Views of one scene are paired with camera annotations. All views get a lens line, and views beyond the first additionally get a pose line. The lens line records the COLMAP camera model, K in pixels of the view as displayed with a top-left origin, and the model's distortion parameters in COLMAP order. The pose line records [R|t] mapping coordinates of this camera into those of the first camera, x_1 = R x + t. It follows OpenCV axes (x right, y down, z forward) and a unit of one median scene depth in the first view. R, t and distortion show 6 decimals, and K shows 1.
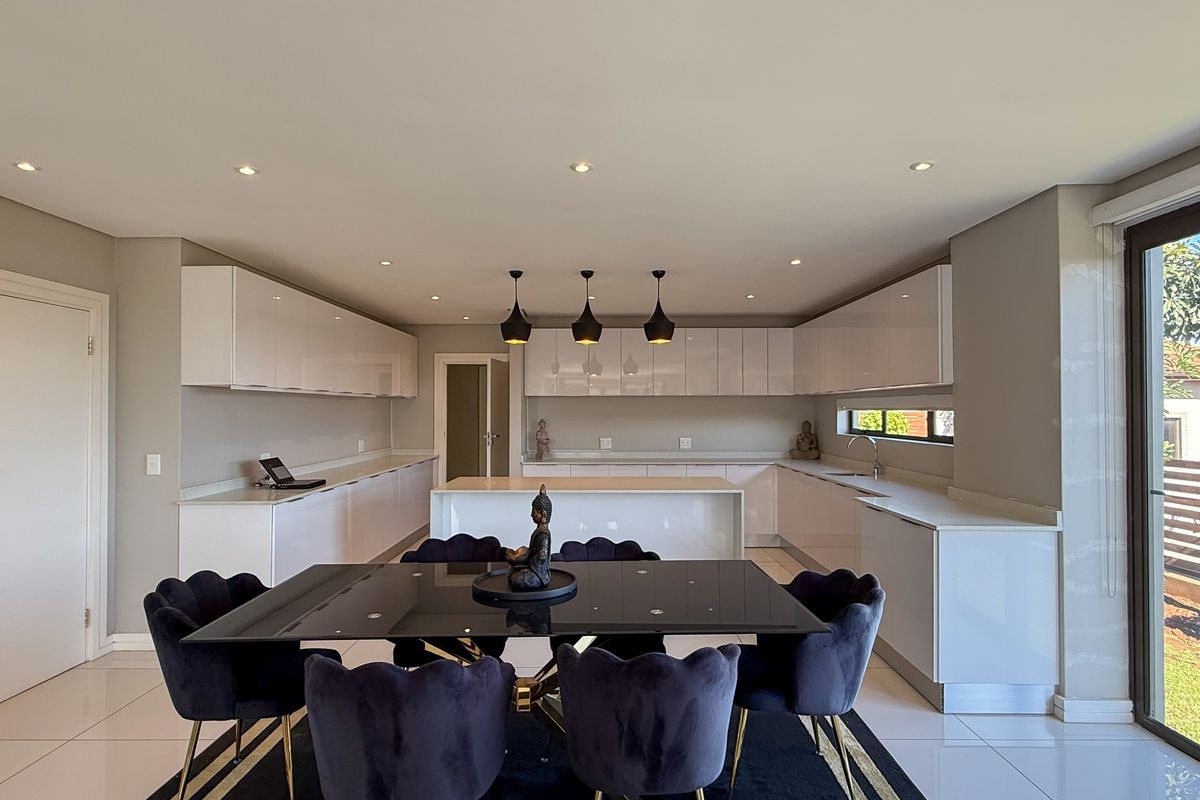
lens RADIAL K [[652.3, 0, 600.0], [0, 652.3, 400.0], [0, 0, 1]] dist [0.000796, -0.000561]
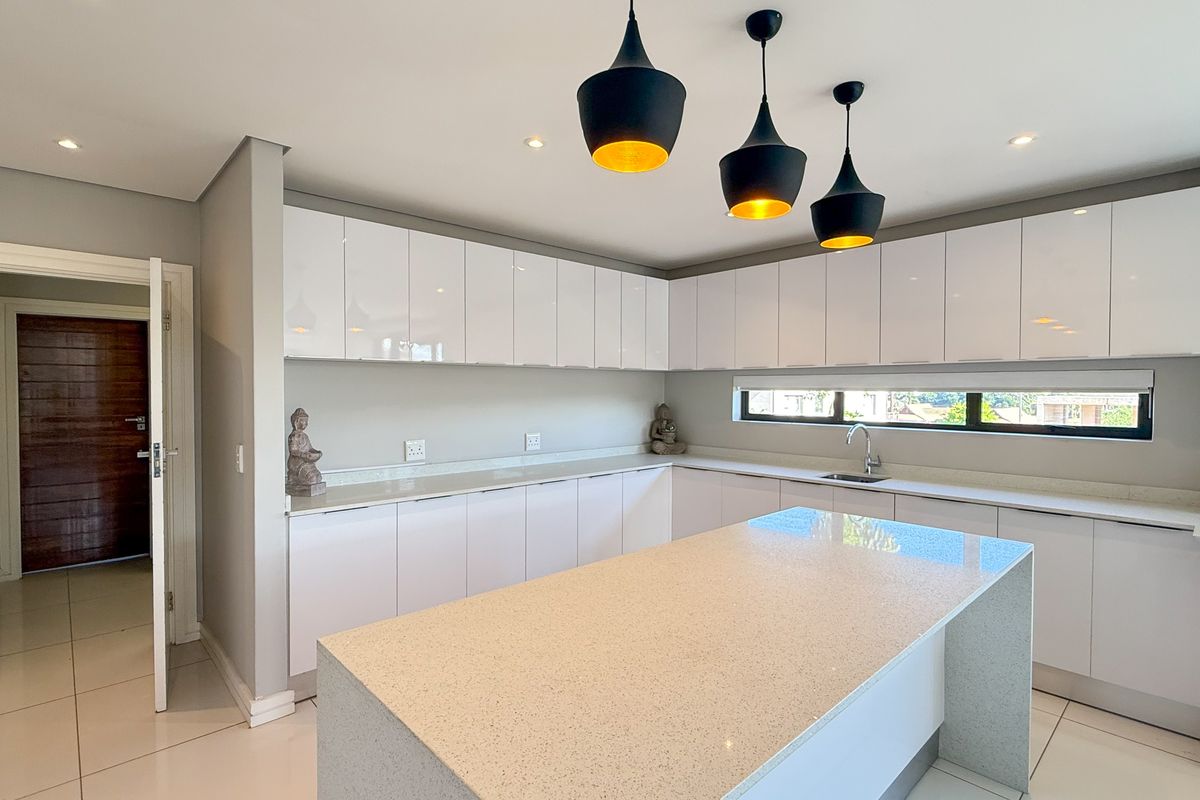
lens RADIAL K [[580.7, 0, 600.0], [0, 580.7, 400.0], [0, 0, 1]] dist [0.000029, -0.000021]
pose [[0.724741, -0.009569, 0.688955, -0.258583], [-0.013891, 0.999497, 0.028495, 0.010181], [-0.688881, -0.030221, 0.724244, 0.658586]]
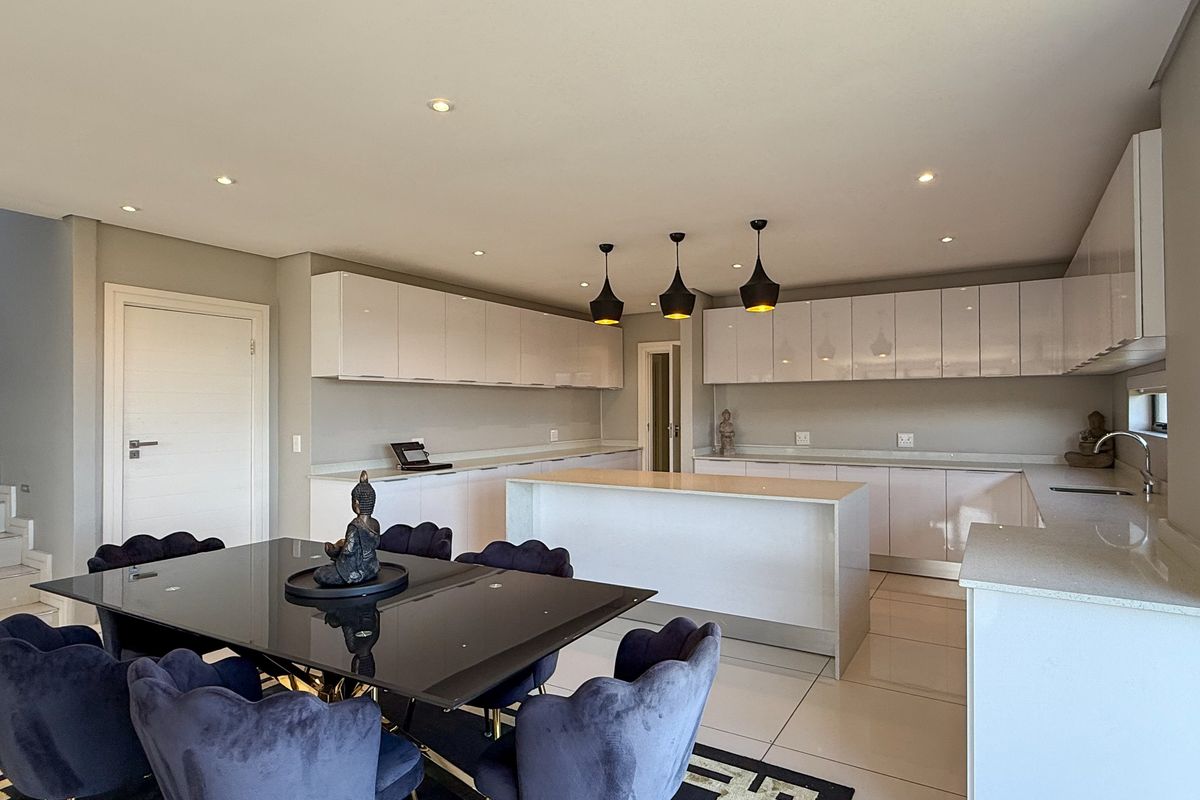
lens RADIAL K [[652.3, 0, 600.0], [0, 652.3, 400.0], [0, 0, 1]] dist [0.000796, -0.000561]
pose [[0.855428, -0.009013, -0.517843, 0.270187], [0.011761, 0.999929, 0.002024, 0.014630], [0.517788, -0.007822, 0.855473, 0.169194]]
